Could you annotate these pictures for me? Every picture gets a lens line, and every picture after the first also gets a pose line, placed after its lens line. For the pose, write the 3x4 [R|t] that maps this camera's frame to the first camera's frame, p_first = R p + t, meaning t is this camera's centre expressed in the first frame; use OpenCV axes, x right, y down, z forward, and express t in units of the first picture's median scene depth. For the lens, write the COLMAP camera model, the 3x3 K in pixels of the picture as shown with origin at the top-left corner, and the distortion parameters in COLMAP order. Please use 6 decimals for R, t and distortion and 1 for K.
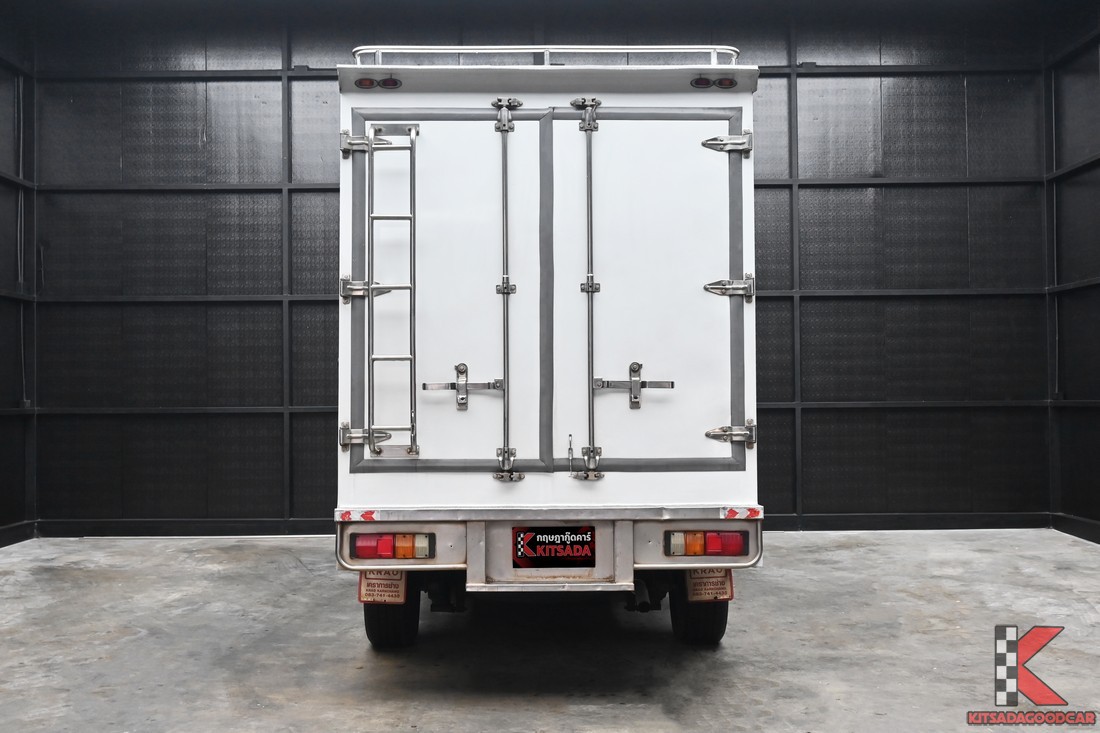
lens RADIAL K [[1284.7, 0, 561.9], [0, 1284.7, 384.8], [0, 0, 1]] dist [0.001282, 0.000000]
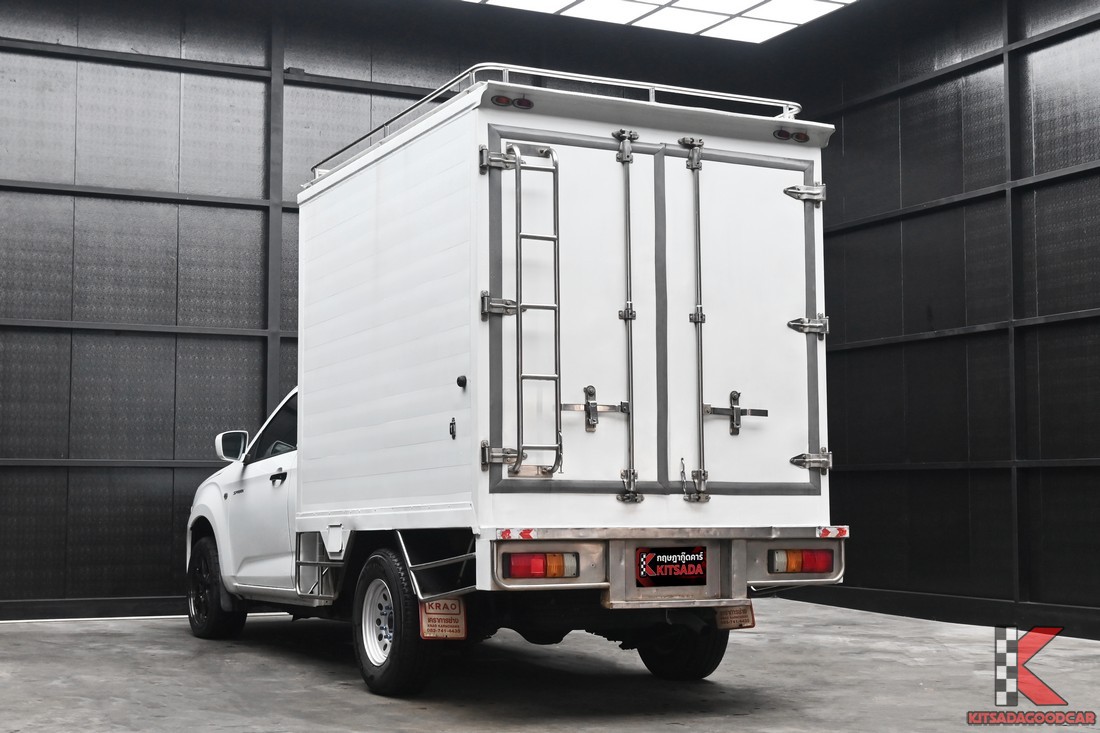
lens RADIAL K [[1707.1, 0, 538.1], [0, 1707.1, 399.2], [0, 0, 1]] dist [-0.006050, 0.000000]
pose [[0.898759, 0.035007, 0.437044, -0.699715], [-0.012306, 0.998429, -0.054667, 0.067770], [-0.438271, 0.043754, 0.897777, -0.187093]]
